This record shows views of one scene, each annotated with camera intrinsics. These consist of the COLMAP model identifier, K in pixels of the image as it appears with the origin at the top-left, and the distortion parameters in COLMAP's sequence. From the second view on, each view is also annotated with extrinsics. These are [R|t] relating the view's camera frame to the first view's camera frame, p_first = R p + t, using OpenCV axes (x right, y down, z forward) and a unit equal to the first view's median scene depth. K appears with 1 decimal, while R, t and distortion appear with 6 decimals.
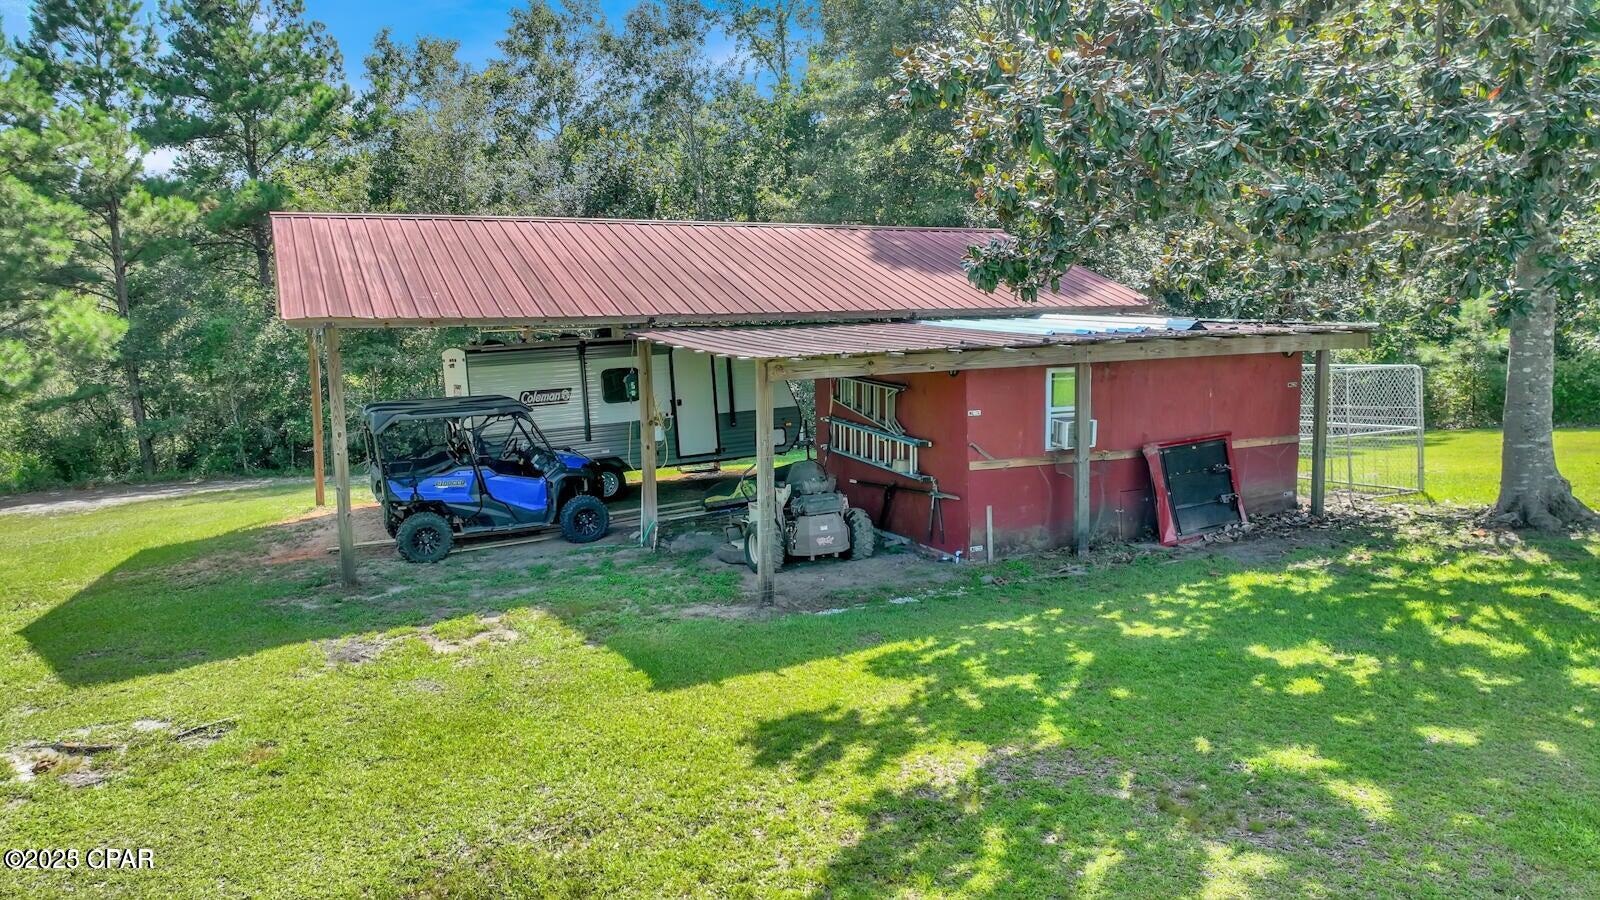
lens RADIAL K [[1121.4, 0, 805.9], [0, 1121.4, 437.0], [0, 0, 1]] dist [-0.011136, 0.031585]
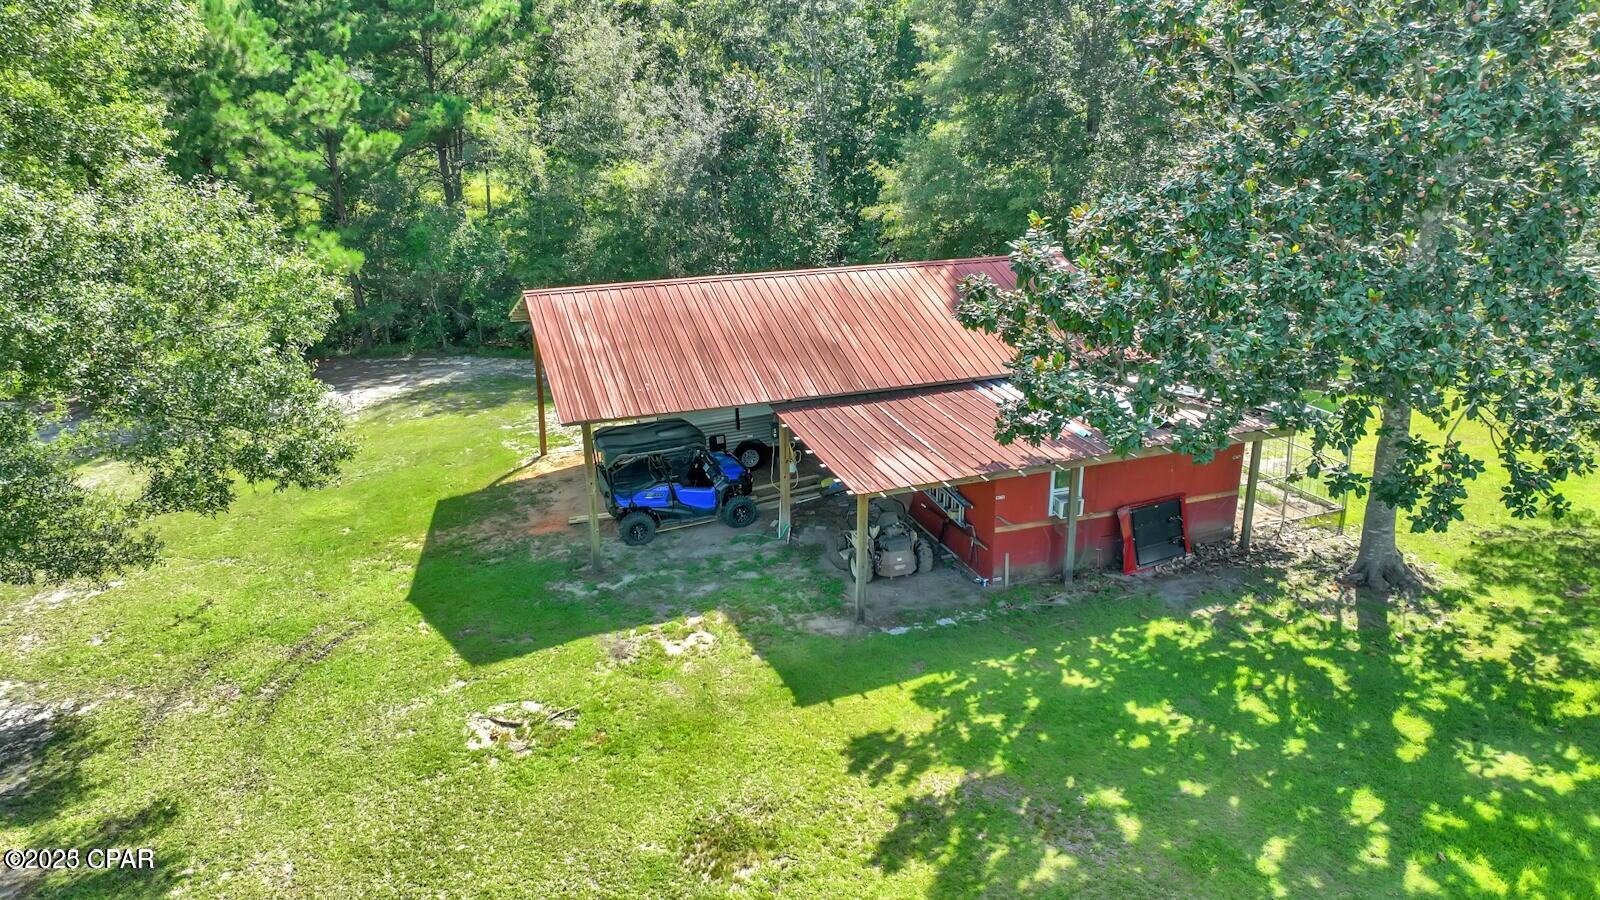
lens RADIAL K [[1121.4, 0, 805.9], [0, 1121.4, 437.0], [0, 0, 1]] dist [-0.011136, 0.031585]
pose [[0.995145, 0.040417, -0.089735, 0.026994], [-0.019536, 0.974763, 0.222384, -0.589857], [0.096459, -0.219551, 0.970821, -0.666103]]
